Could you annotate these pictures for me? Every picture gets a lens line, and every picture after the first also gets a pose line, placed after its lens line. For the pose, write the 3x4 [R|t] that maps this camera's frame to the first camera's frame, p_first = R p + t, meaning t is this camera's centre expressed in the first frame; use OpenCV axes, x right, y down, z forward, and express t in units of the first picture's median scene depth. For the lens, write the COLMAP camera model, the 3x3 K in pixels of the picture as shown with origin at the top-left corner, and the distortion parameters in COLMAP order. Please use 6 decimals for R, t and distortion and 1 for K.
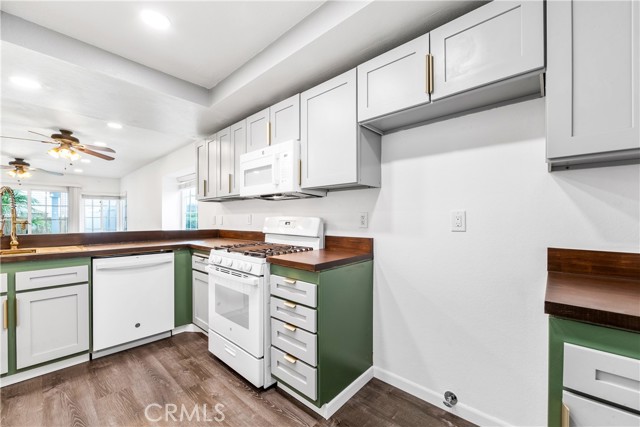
lens RADIAL K [[255.8, 0, 320.6], [0, 255.8, 215.1], [0, 0, 1]] dist [-0.001273, -0.000357]
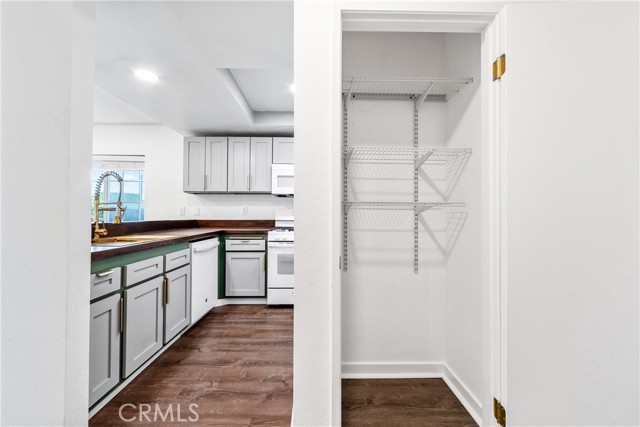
lens RADIAL K [[262.2, 0, 318.7], [0, 262.2, 199.6], [0, 0, 1]] dist [0.000902, 0.000094]
pose [[0.730109, 0.038984, 0.682218, -1.205015], [-0.012468, 0.998965, -0.043741, 0.022530], [-0.683217, 0.023430, 0.729839, -0.232015]]
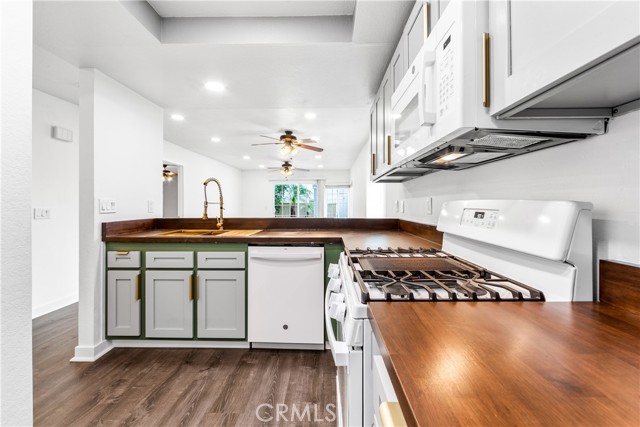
lens RADIAL K [[254.8, 0, 326.3], [0, 254.8, 203.4], [0, 0, 1]] dist [-0.002394, -0.000255]
pose [[0.662508, -0.002675, -0.749050, 0.028322], [0.009523, 0.999943, 0.004852, 0.007862], [0.748994, -0.010348, 0.662496, 0.549764]]
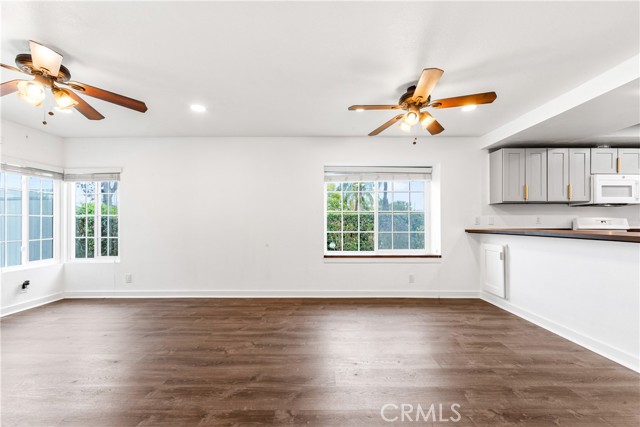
lens RADIAL K [[256.2, 0, 321.5], [0, 256.2, 224.1], [0, 0, 1]] dist [-0.001820, -0.000229]
pose [[0.738359, 0.000232, 0.674408, -2.659525], [-0.008700, 0.999920, 0.009181, 0.051371], [-0.674352, -0.012646, 0.738302, 1.067082]]
